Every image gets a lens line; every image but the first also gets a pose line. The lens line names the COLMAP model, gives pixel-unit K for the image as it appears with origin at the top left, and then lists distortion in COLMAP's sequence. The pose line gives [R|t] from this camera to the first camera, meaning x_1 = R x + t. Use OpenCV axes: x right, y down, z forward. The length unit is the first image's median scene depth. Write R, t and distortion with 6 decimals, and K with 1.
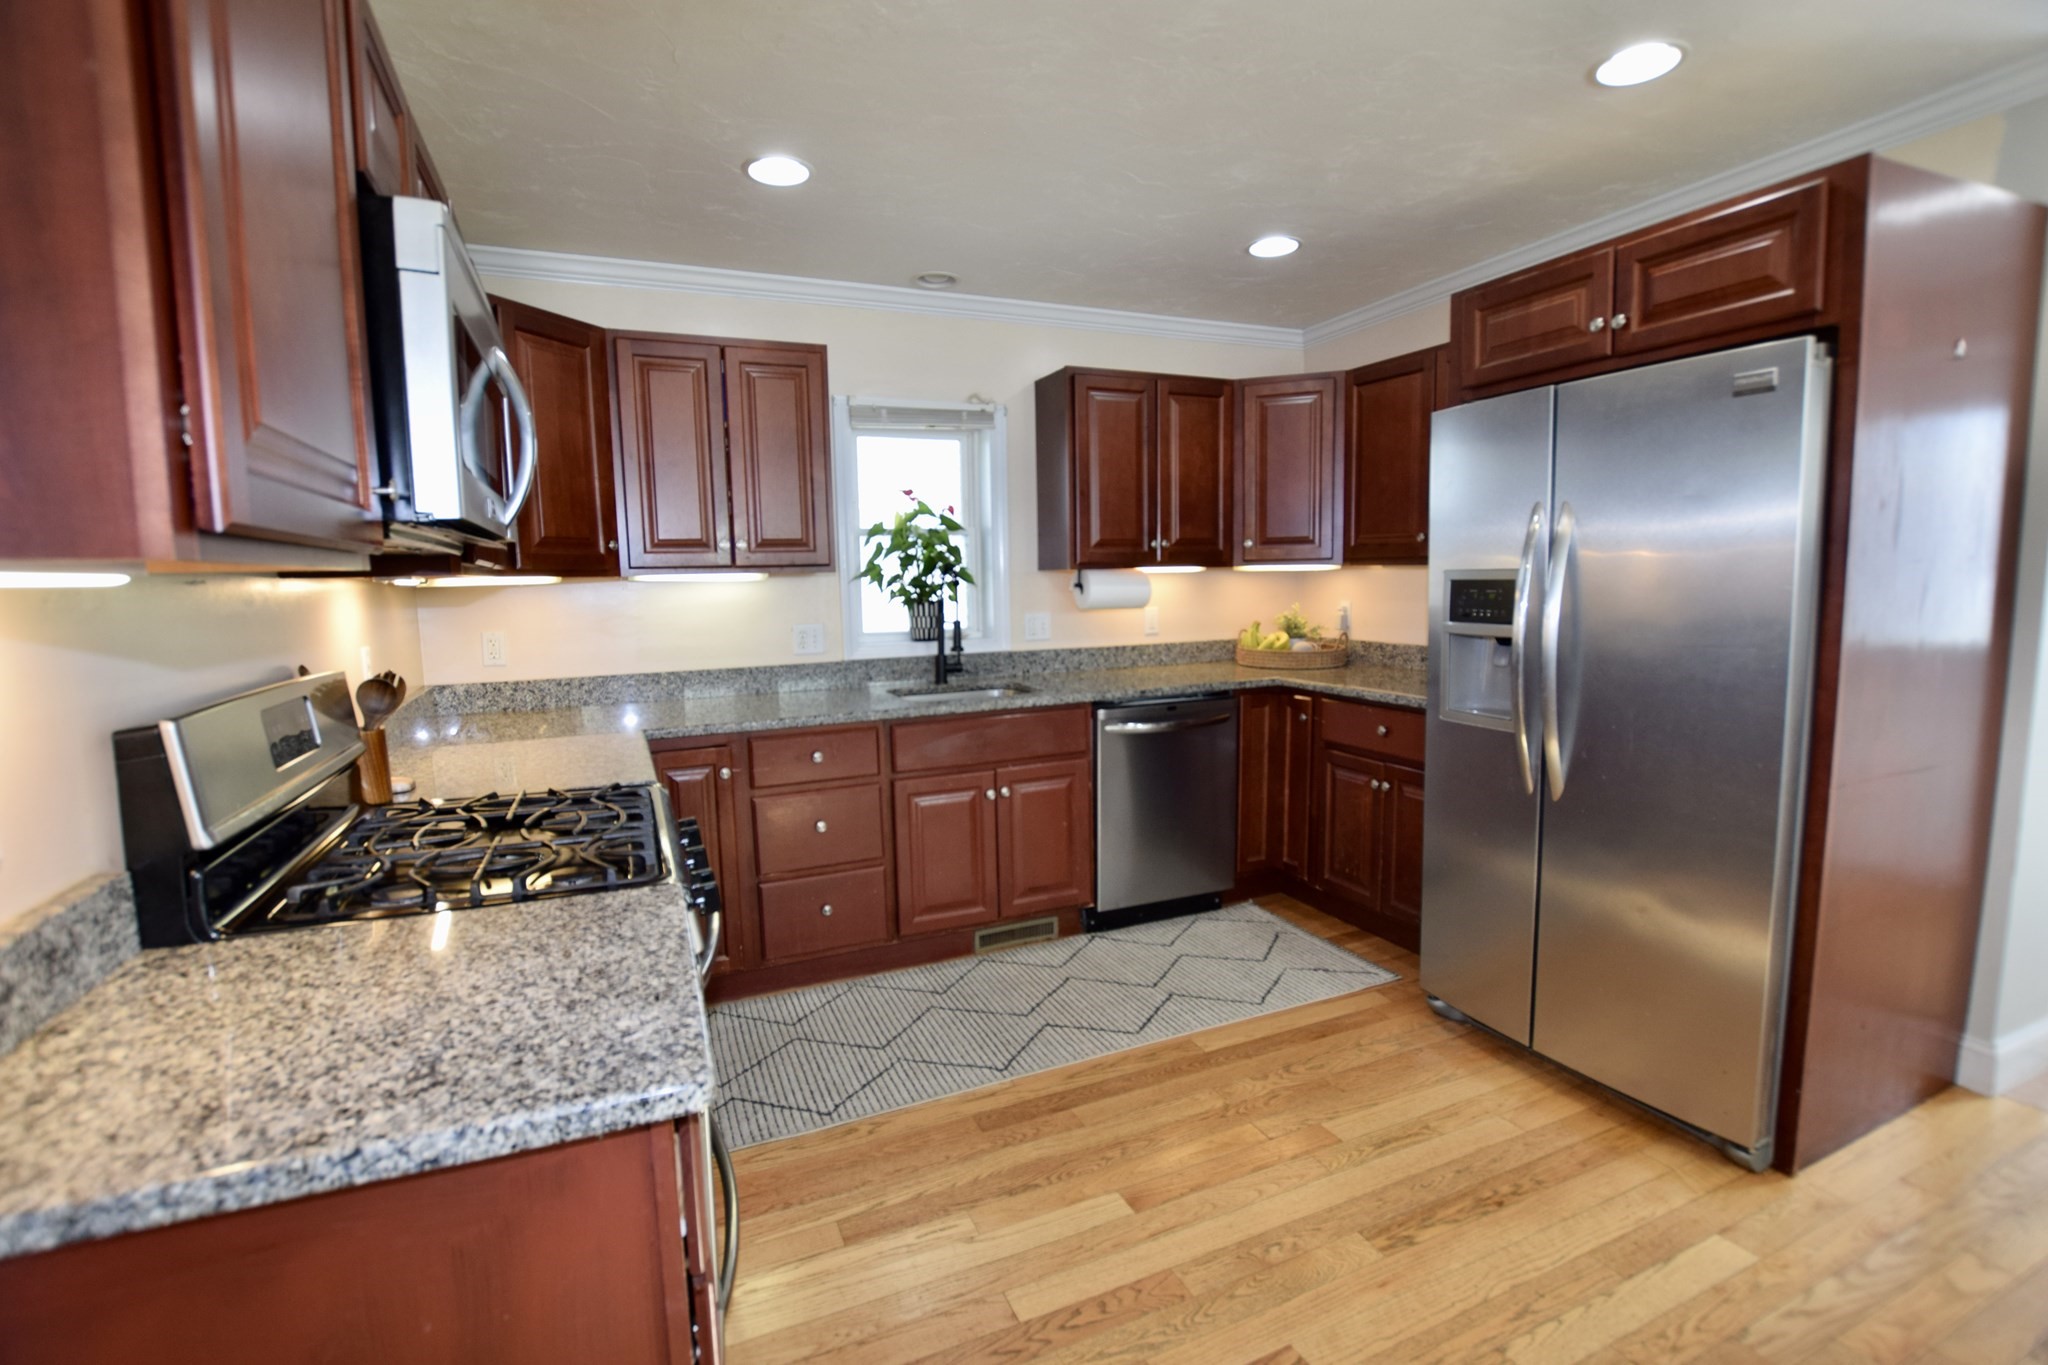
lens RADIAL K [[923.2, 0, 1025.4], [0, 923.2, 688.4], [0, 0, 1]] dist [-0.033688, 0.001395]
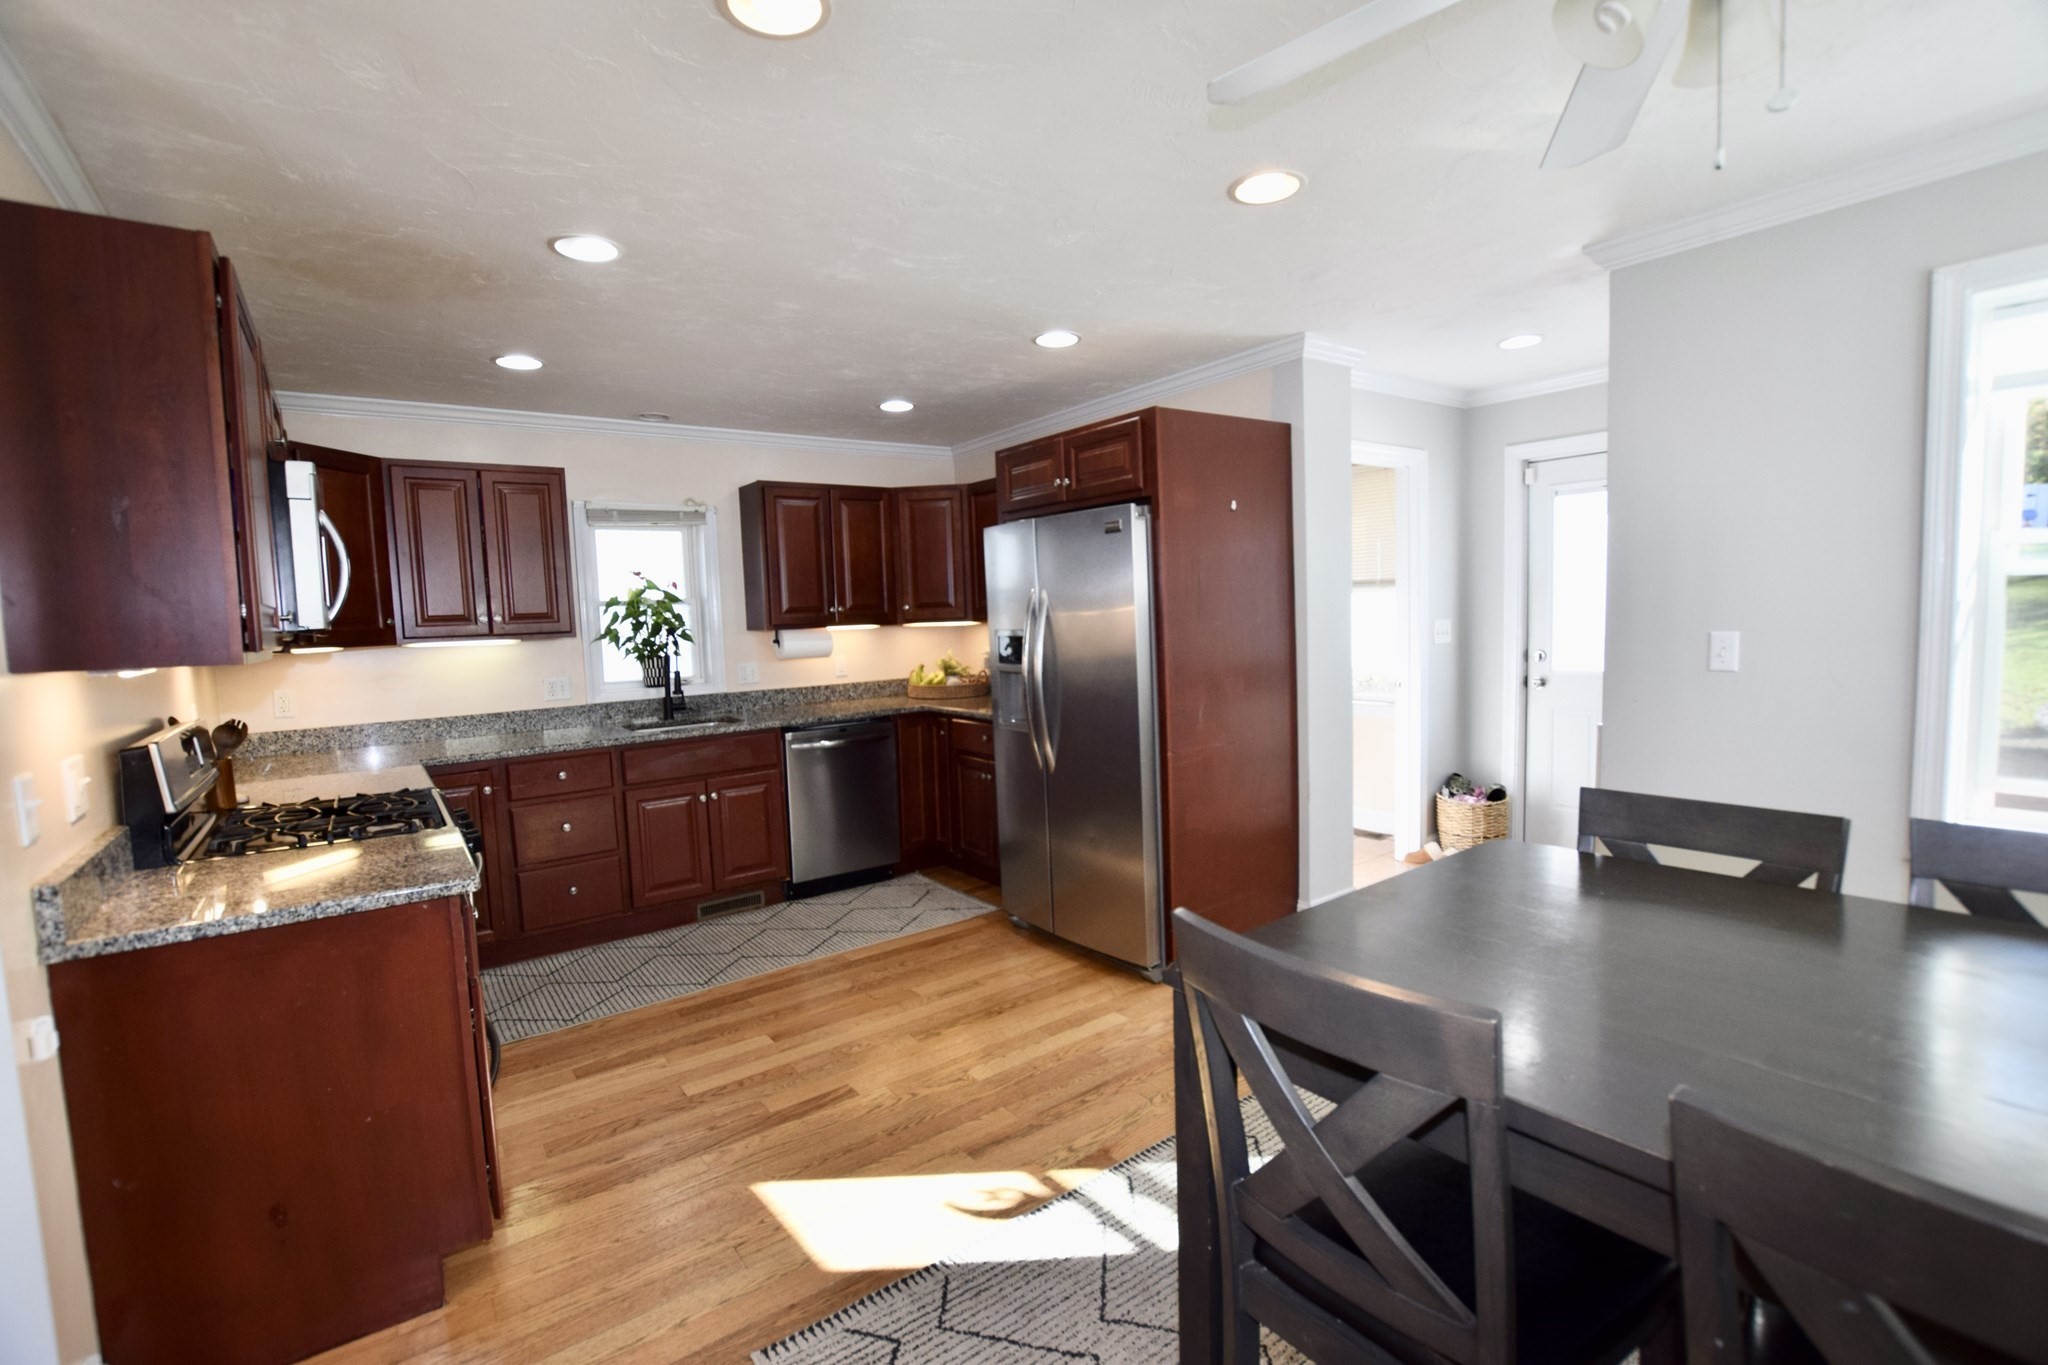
lens RADIAL K [[899.5, 0, 1026.1], [0, 899.5, 688.5], [0, 0, 1]] dist [-0.031249, 0.001351]
pose [[0.973503, -0.032800, 0.226310, 0.130639], [0.042320, 0.998406, -0.037344, 0.022468], [-0.224724, 0.045932, 0.973339, -0.387563]]
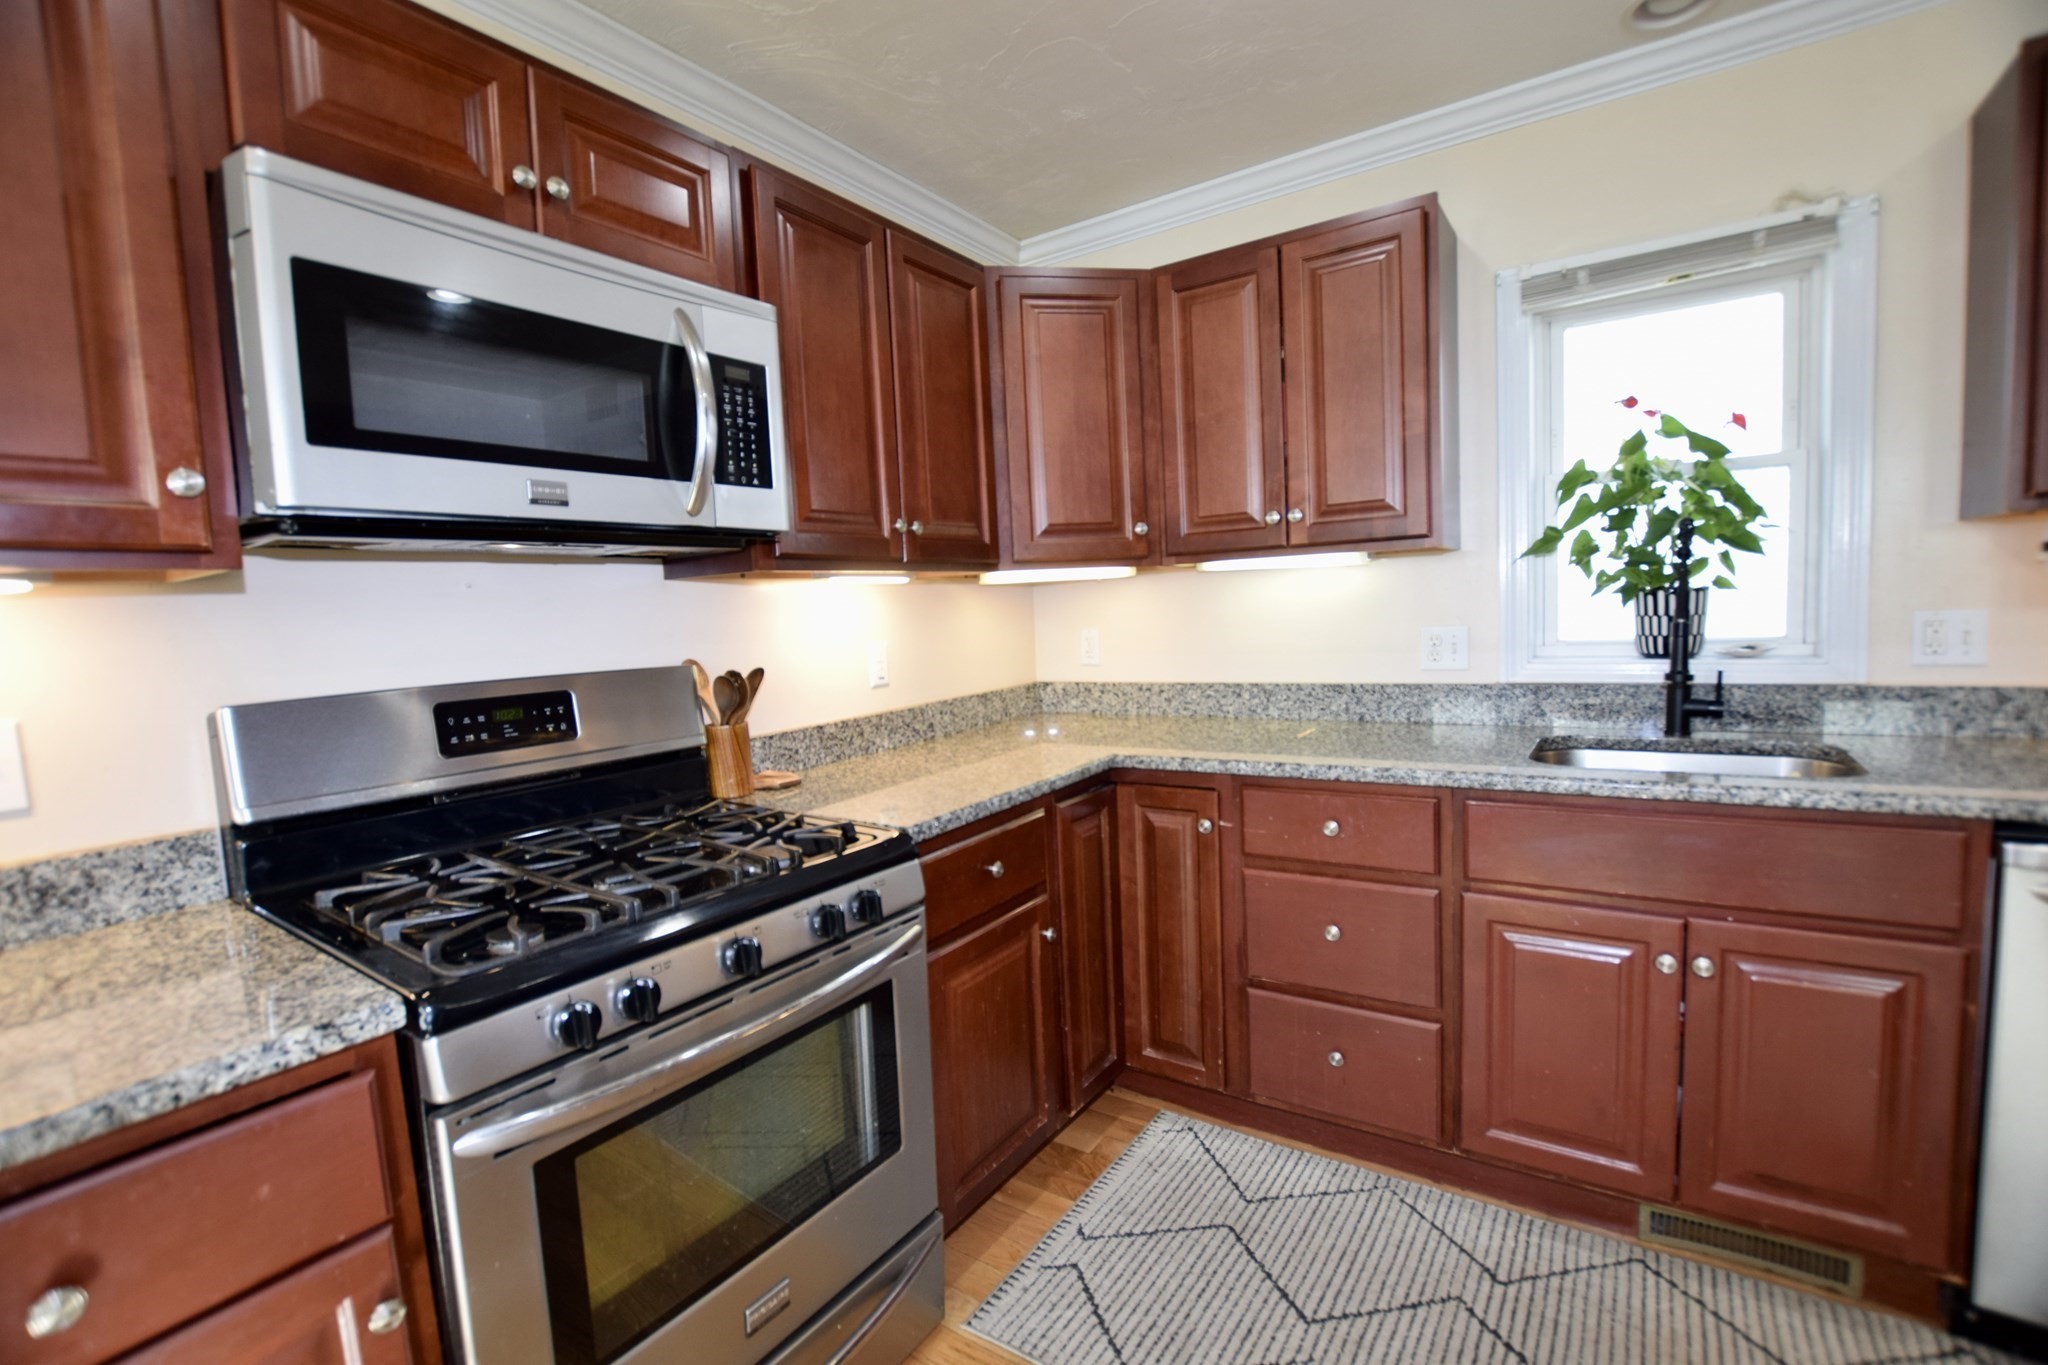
lens RADIAL K [[899.5, 0, 1026.1], [0, 899.5, 688.5], [0, 0, 1]] dist [-0.031249, 0.001351]
pose [[0.523984, 0.069901, -0.848855, 0.178333], [-0.064794, 0.997010, 0.042105, -0.034229], [0.849260, 0.032939, 0.526946, 0.428620]]
